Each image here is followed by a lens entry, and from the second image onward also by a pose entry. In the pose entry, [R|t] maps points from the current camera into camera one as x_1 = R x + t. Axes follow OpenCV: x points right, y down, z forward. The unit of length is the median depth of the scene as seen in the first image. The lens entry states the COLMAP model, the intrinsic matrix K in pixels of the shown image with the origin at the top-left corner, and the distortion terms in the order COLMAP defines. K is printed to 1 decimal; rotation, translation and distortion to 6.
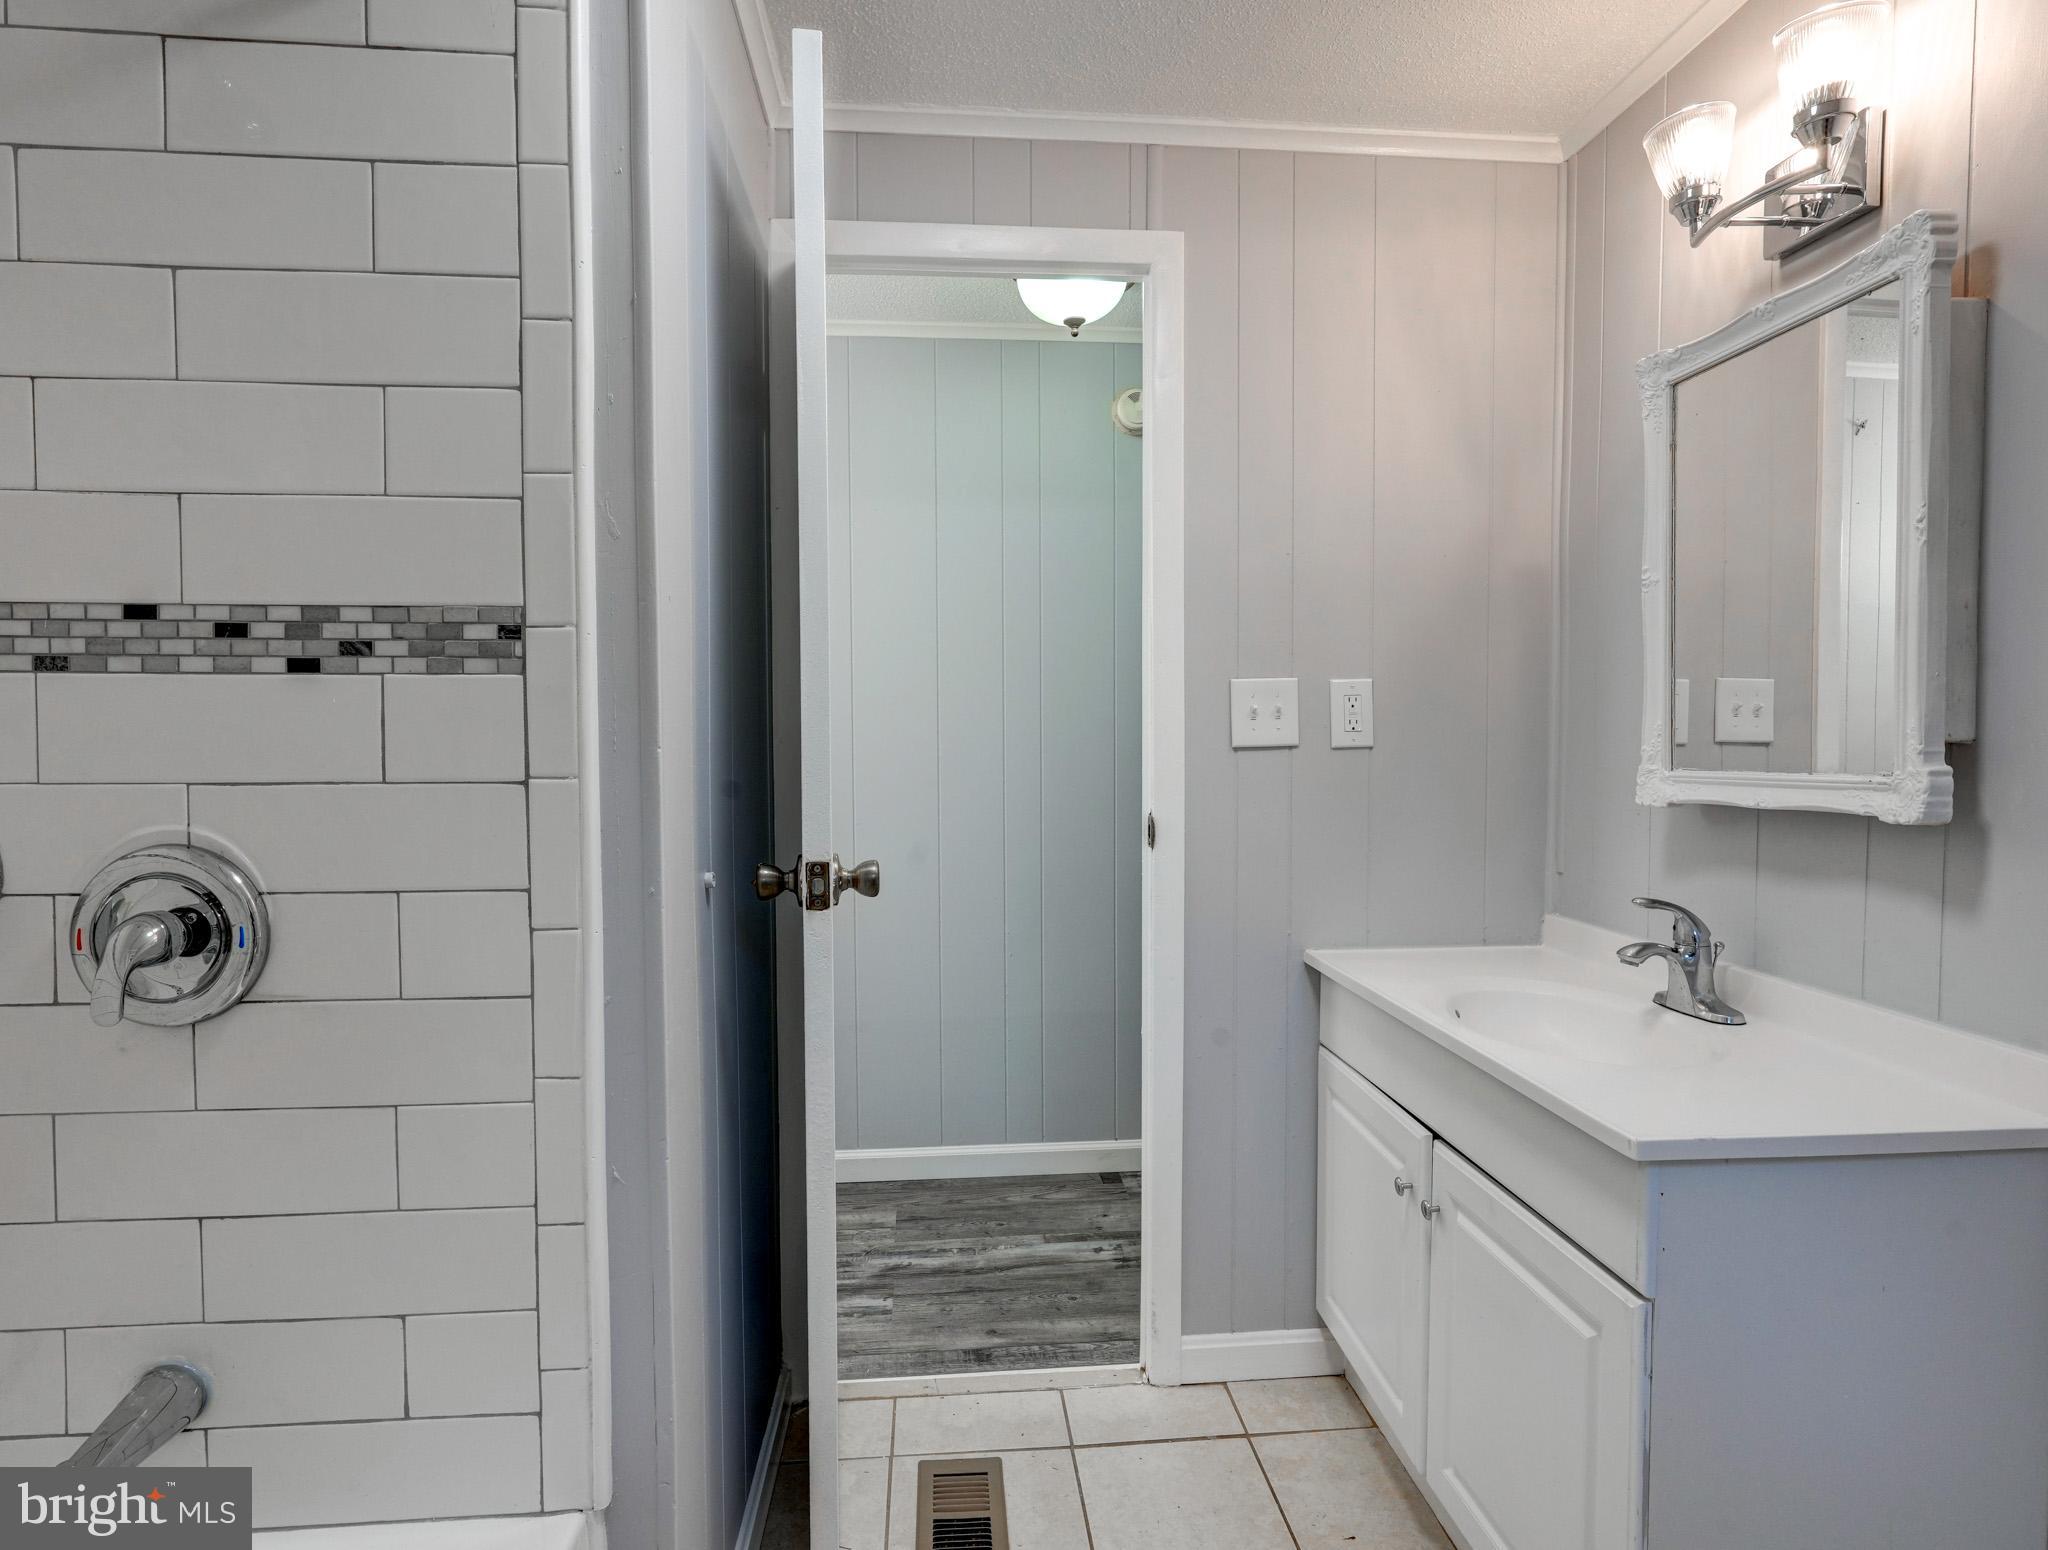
lens RADIAL K [[1064.0, 0, 1024.1], [0, 1064.0, 775.1], [0, 0, 1]] dist [-0.003611, -0.000590]
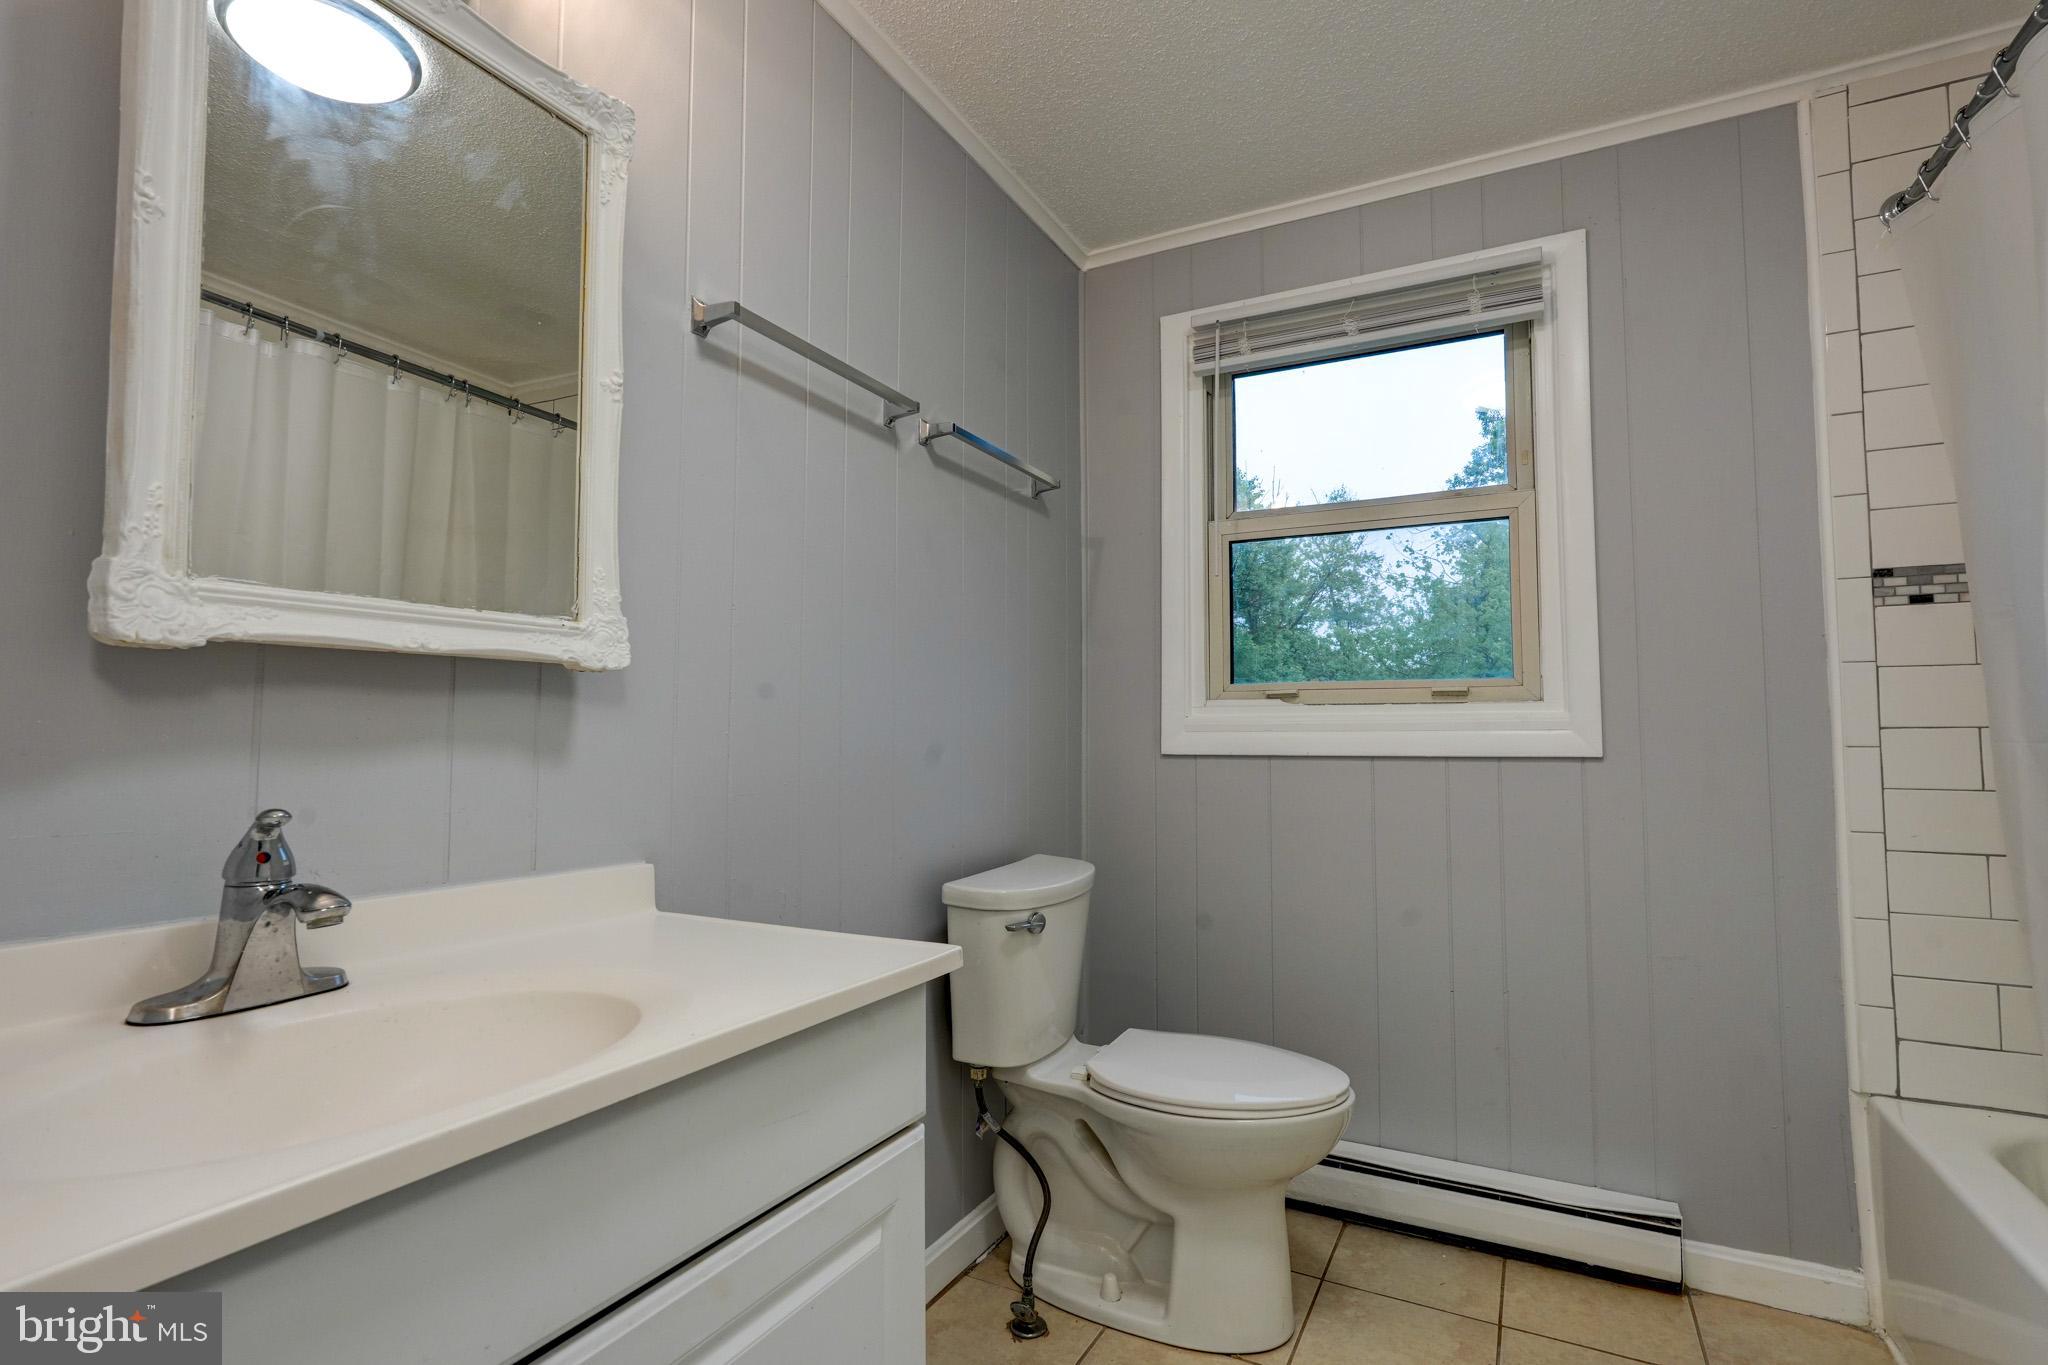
lens RADIAL K [[967.9, 0, 1026.4], [0, 967.9, 685.3], [0, 0, 1]] dist [-0.016691, 0.000618]
pose [[-0.842781, 0.031931, 0.537309, -0.006830], [0.019330, 0.999390, -0.029072, 0.074186], [-0.537910, -0.014116, -0.842884, 1.209657]]
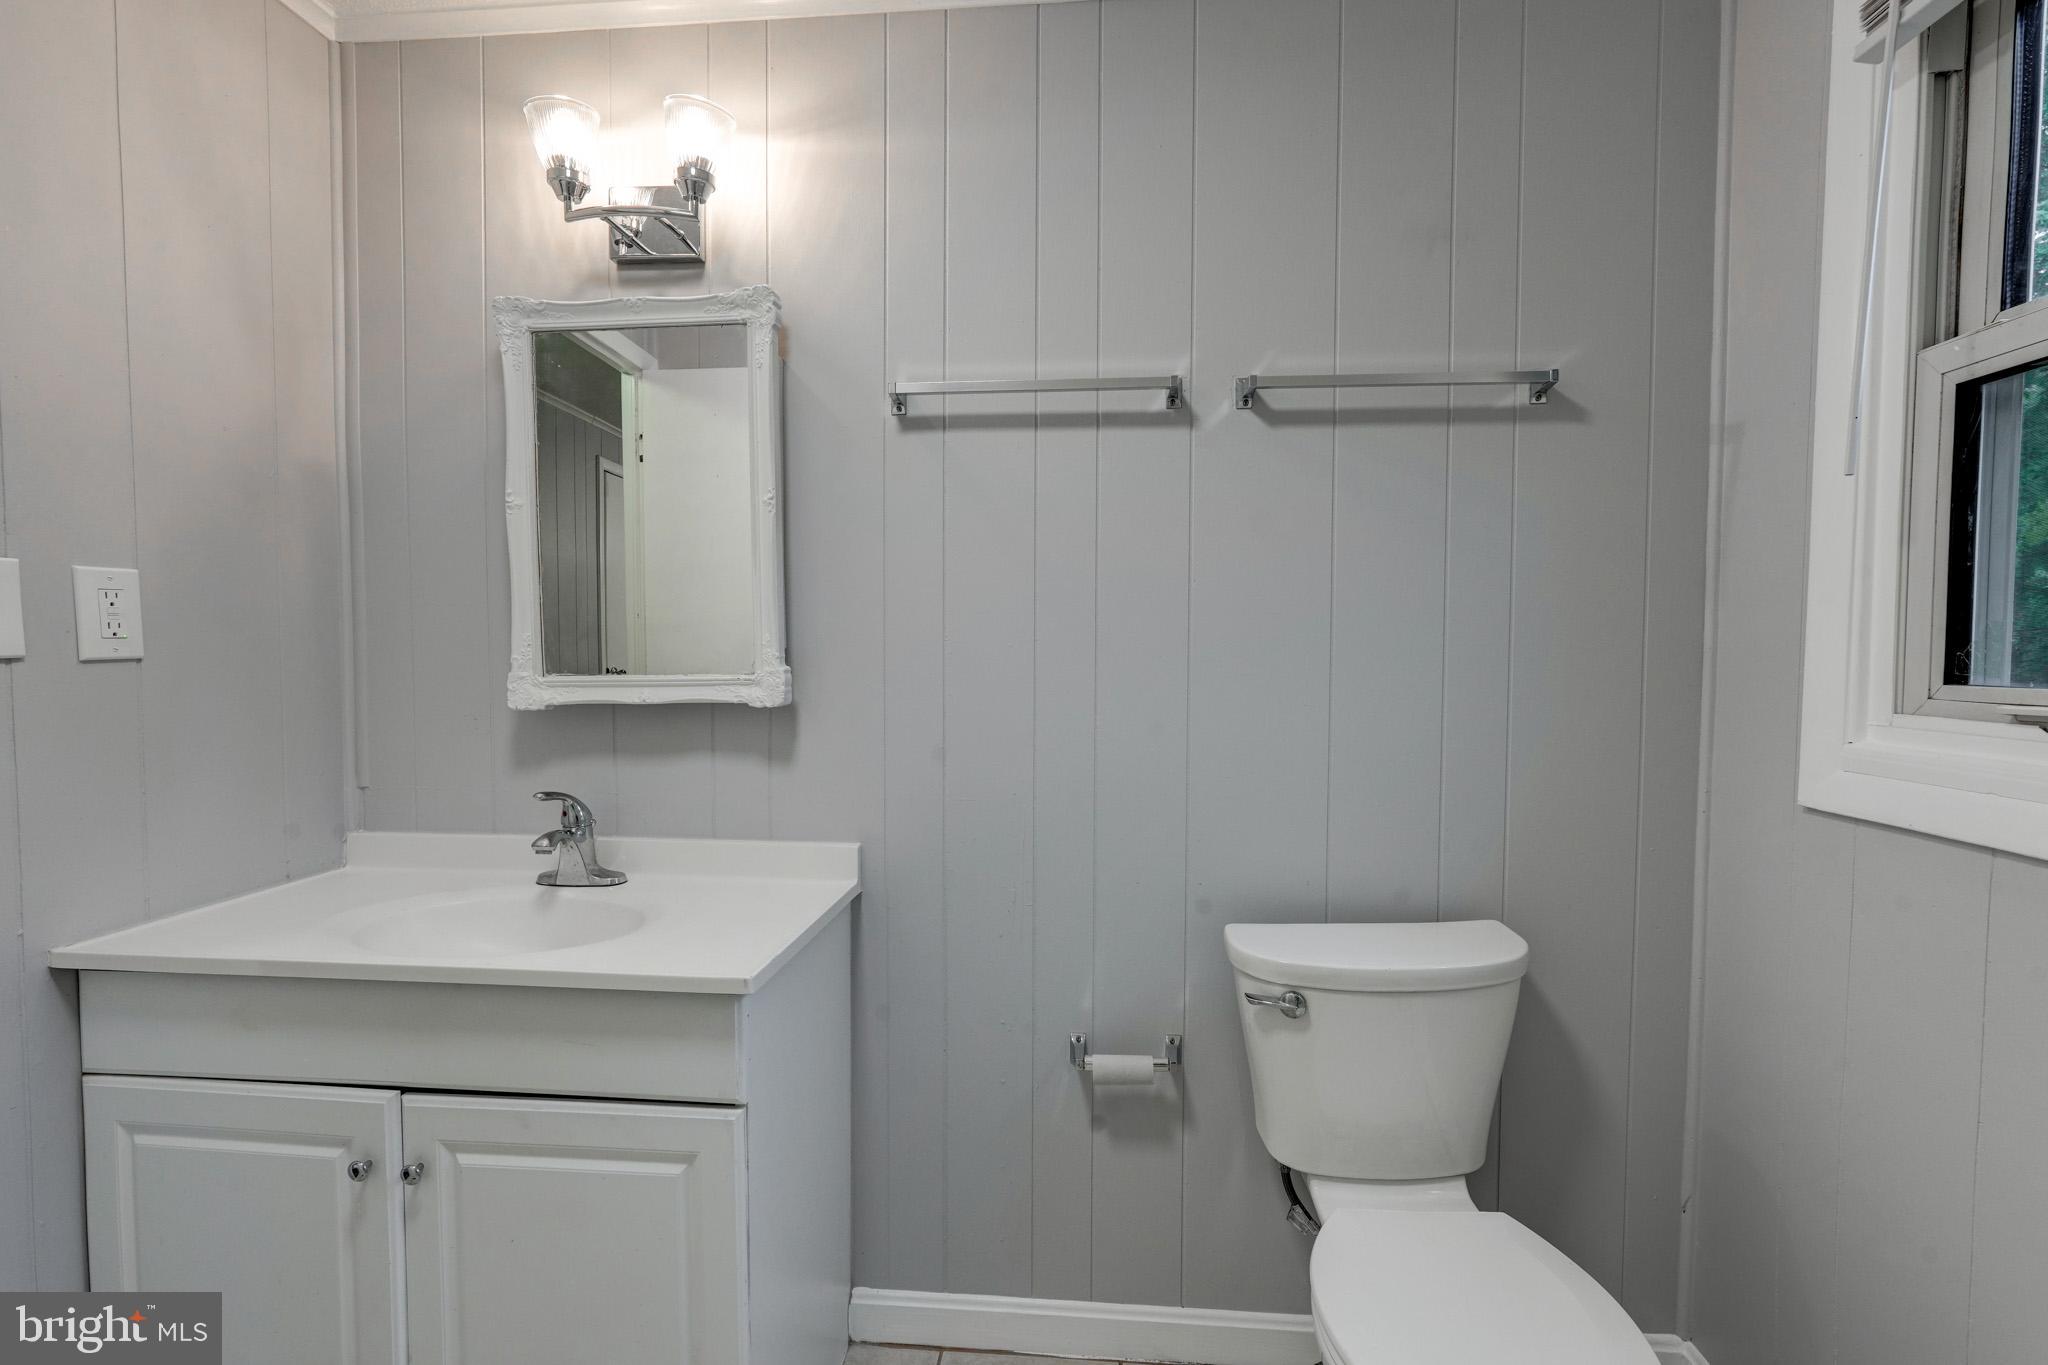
lens RADIAL K [[918.7, 0, 1022.2], [0, 918.7, 684.9], [0, 0, 1]] dist [-0.017774, 0.008356]
pose [[0.175531, -0.037292, 0.983767, -0.262871], [0.033551, 0.998928, 0.031880, -0.009647], [-0.983902, 0.027411, 0.176594, 0.338077]]
